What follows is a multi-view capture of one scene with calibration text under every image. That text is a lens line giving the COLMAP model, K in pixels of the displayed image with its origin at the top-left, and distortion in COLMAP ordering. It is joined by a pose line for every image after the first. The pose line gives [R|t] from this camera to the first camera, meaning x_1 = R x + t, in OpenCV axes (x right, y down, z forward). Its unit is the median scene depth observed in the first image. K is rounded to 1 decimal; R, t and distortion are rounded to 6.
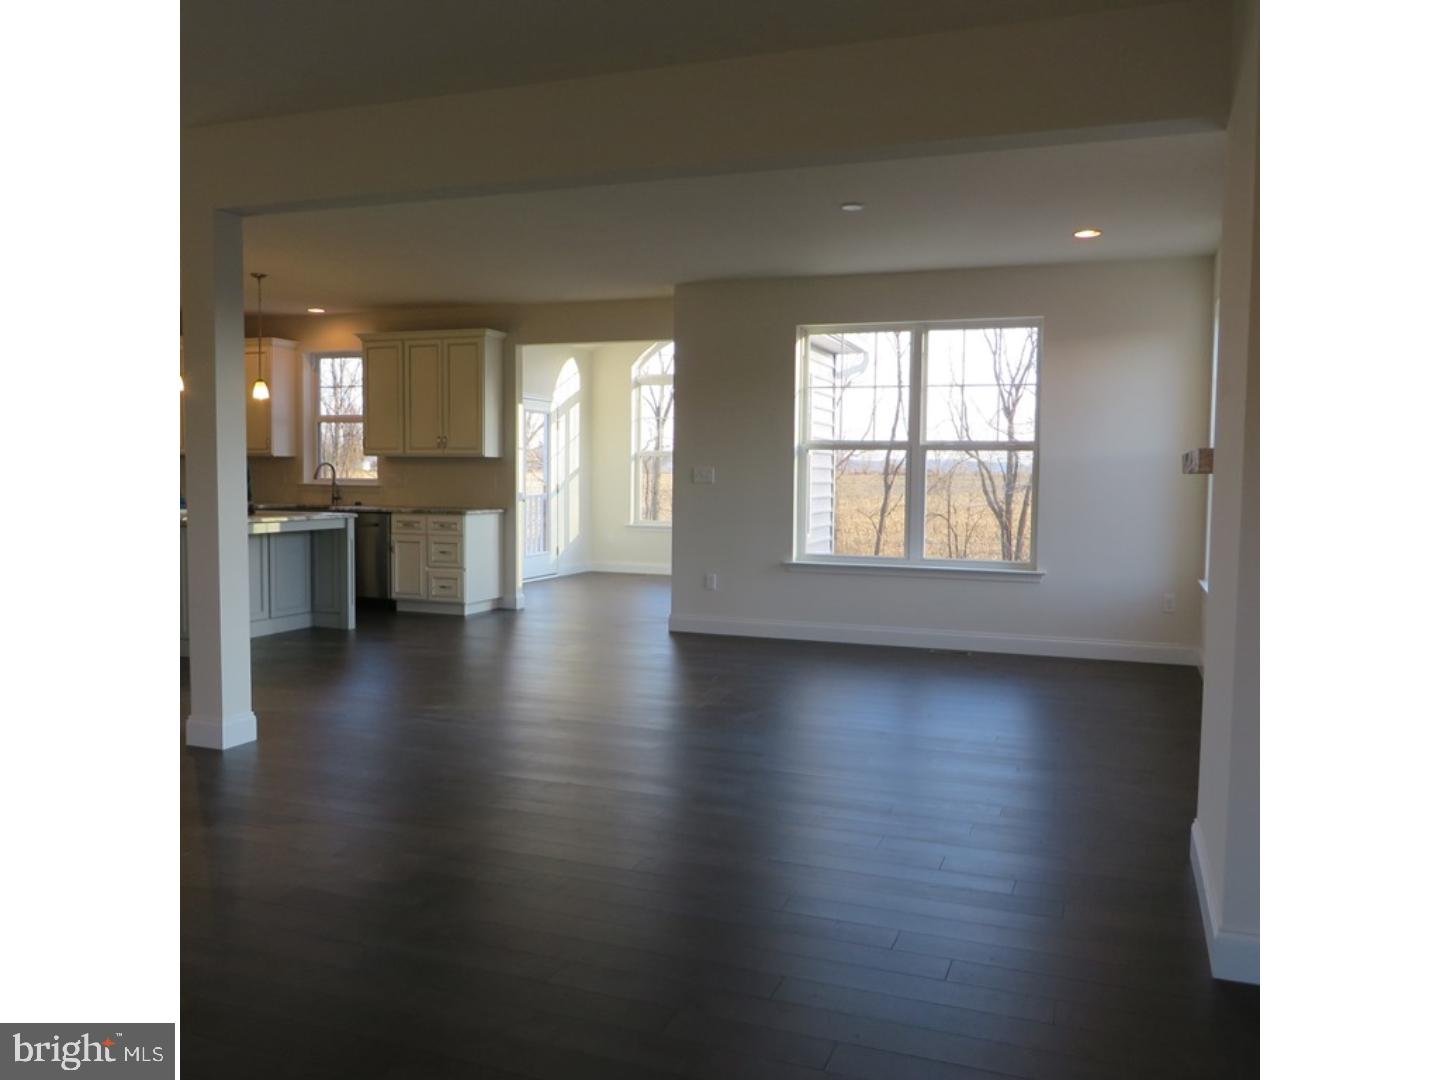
lens RADIAL K [[1065.3, 0, 725.4], [0, 1065.3, 537.5], [0, 0, 1]] dist [-0.019881, -0.005280]
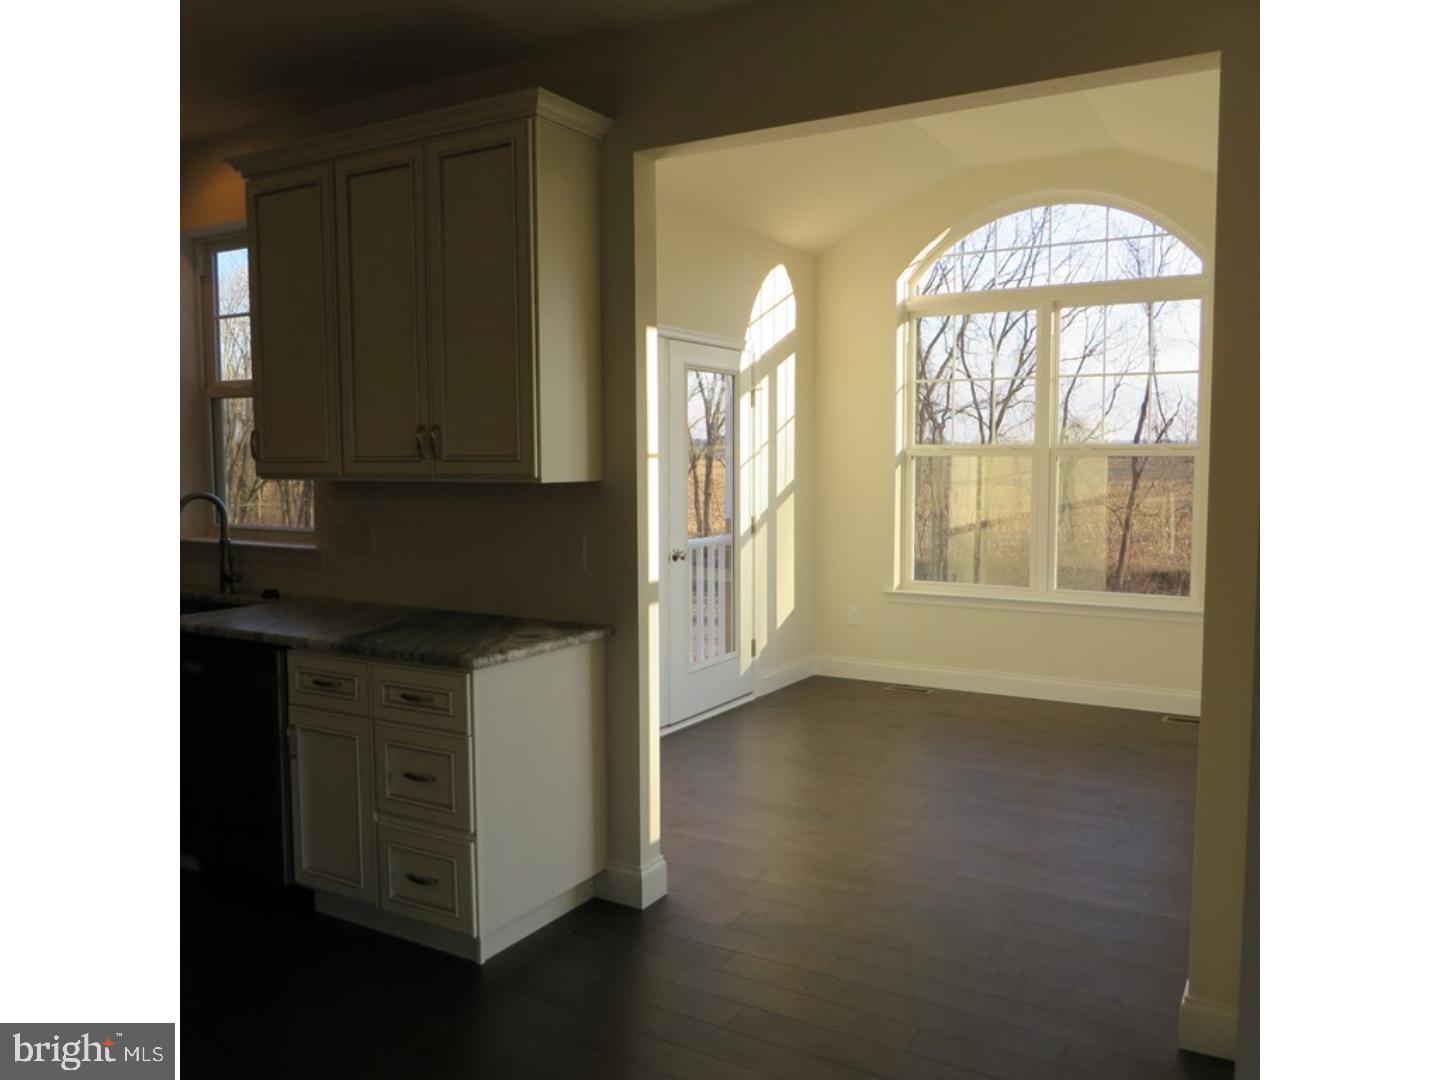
lens RADIAL K [[1065.3, 0, 719.6], [0, 1065.3, 541.0], [0, 0, 1]] dist [-0.019881, -0.005280]
pose [[0.982840, 0.000367, -0.184459, -0.093069], [0.002776, 0.999855, 0.016778, -0.053759], [0.184438, -0.017002, 0.982697, 0.580026]]
